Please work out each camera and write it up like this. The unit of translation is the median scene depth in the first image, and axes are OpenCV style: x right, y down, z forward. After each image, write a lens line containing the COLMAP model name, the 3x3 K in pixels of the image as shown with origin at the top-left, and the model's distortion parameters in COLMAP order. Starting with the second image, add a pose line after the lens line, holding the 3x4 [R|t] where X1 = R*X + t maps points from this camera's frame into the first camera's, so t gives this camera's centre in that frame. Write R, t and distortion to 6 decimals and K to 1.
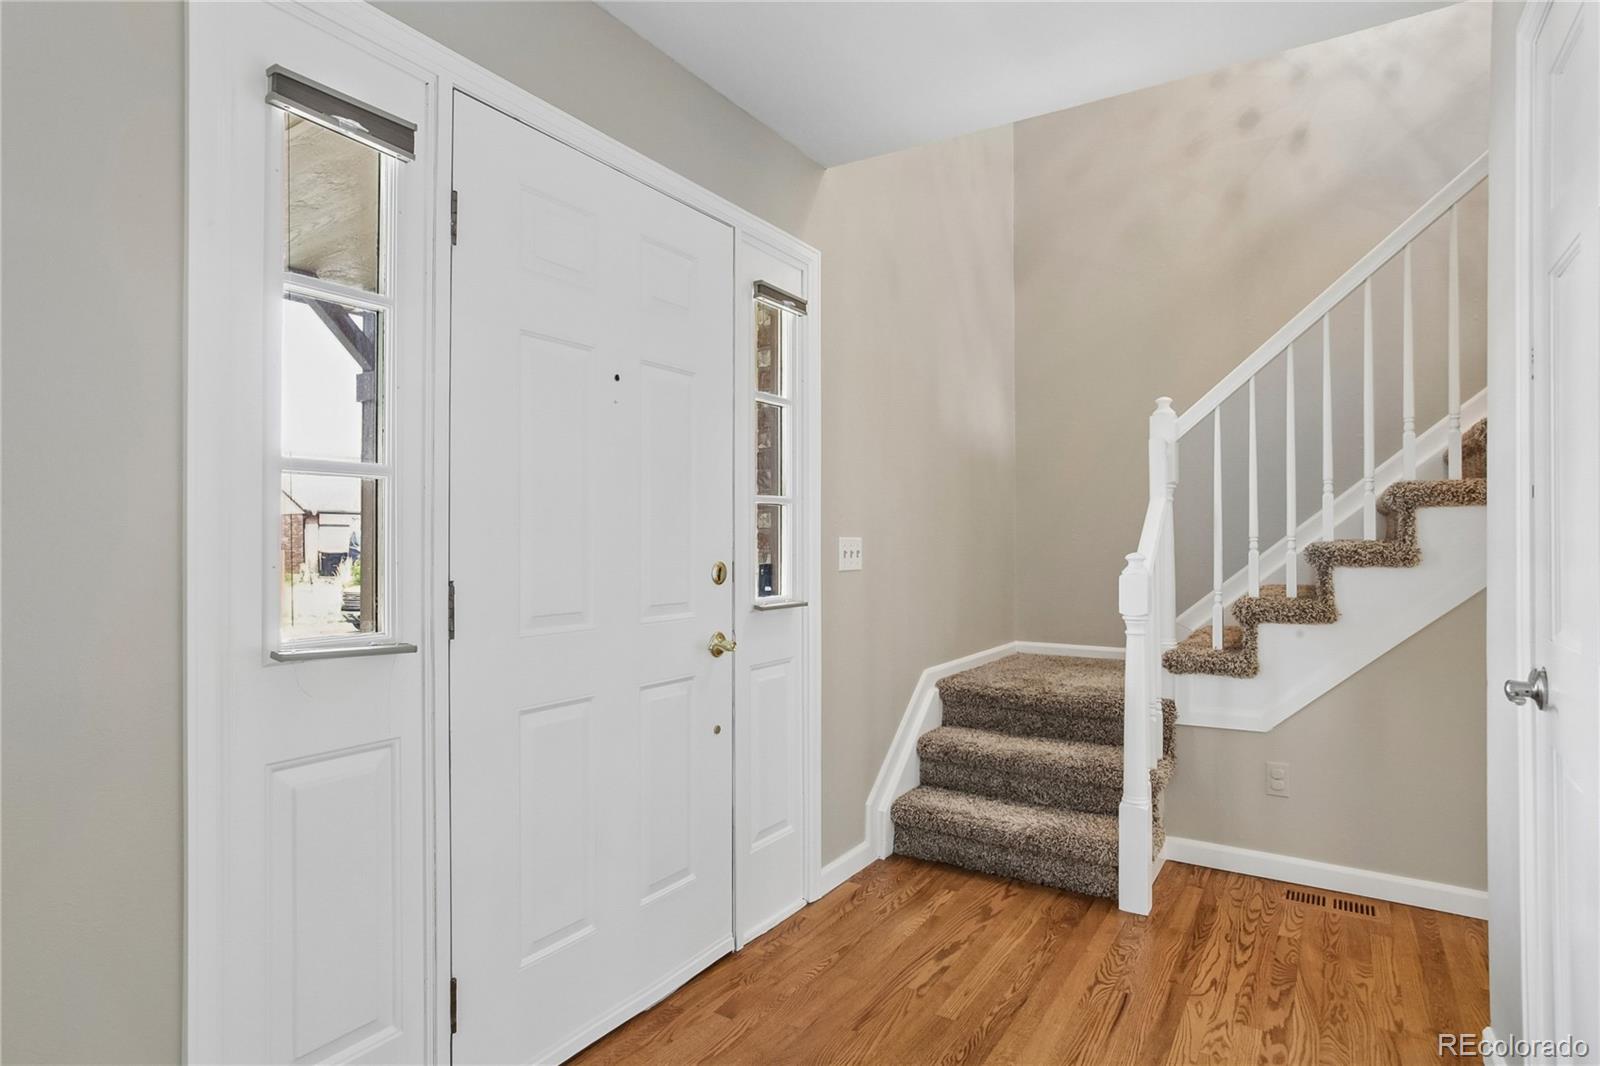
lens RADIAL K [[905.4, 0, 800.7], [0, 905.4, 537.3], [0, 0, 1]] dist [0.003204, 0.000463]
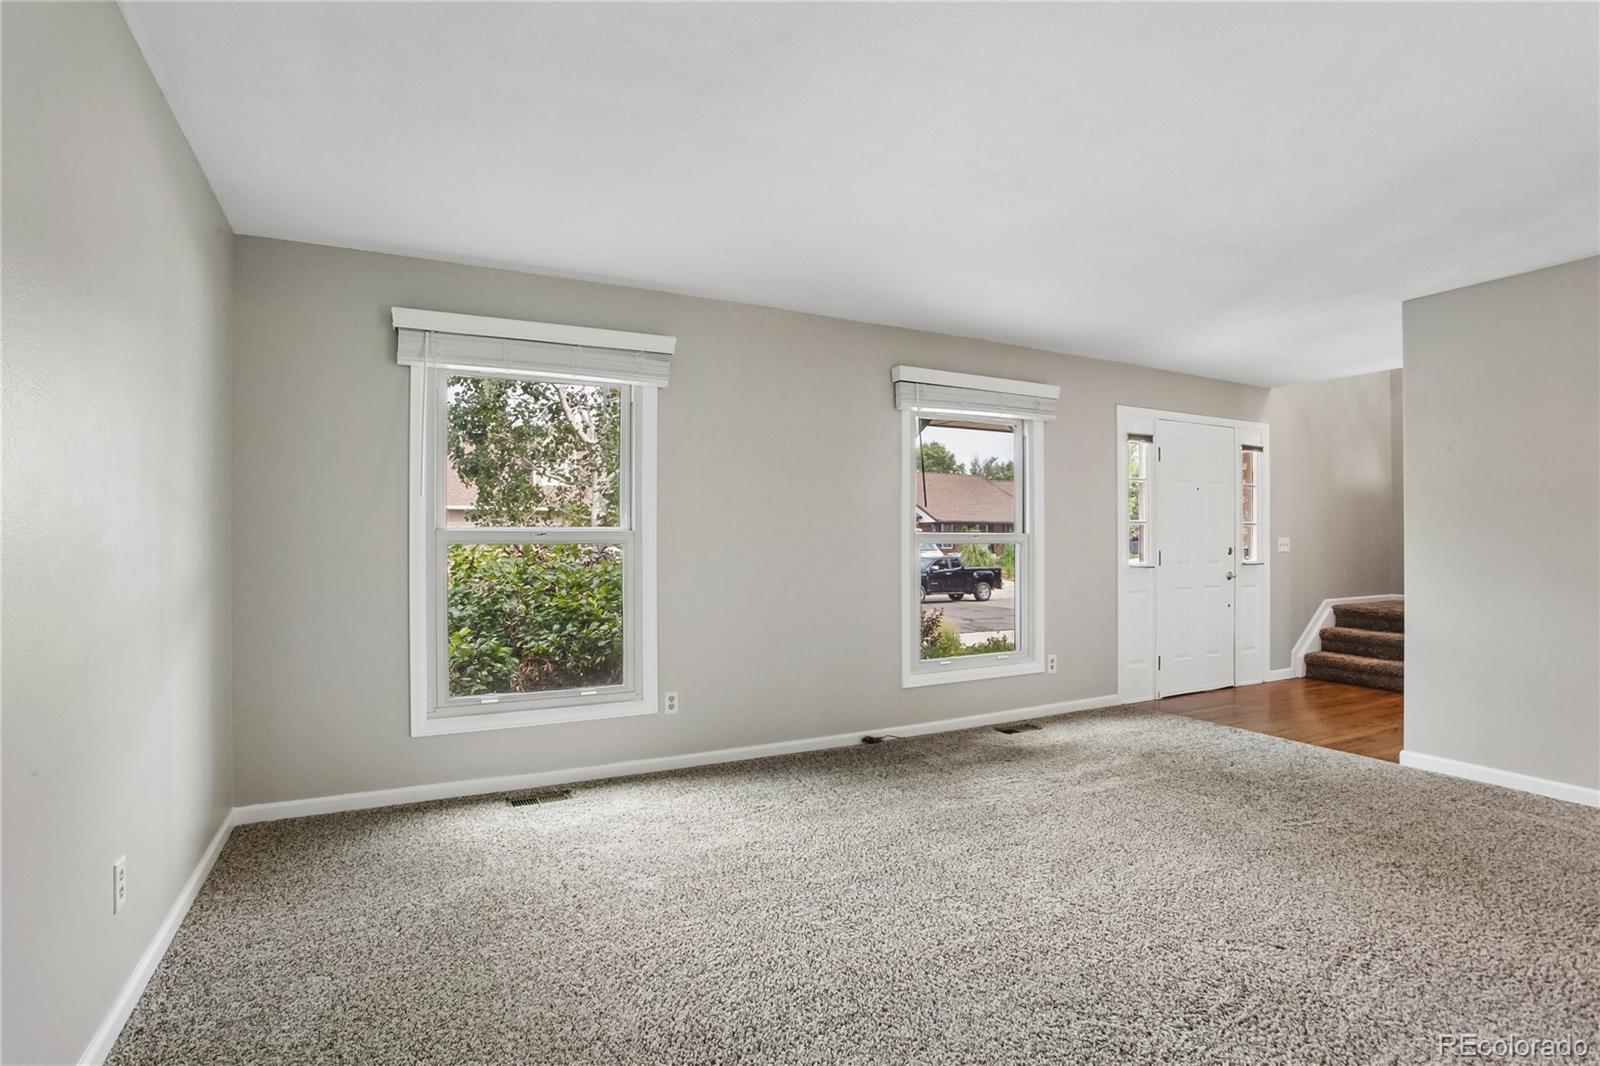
lens RADIAL K [[826.0, 0, 796.5], [0, 826.0, 535.2], [0, 0, 1]] dist [-0.033773, 0.013777]
pose [[0.878834, -0.005268, -0.477099, -0.045735], [0.006195, 0.999981, 0.000369, -0.015296], [0.477088, -0.003280, 0.878849, -1.520598]]
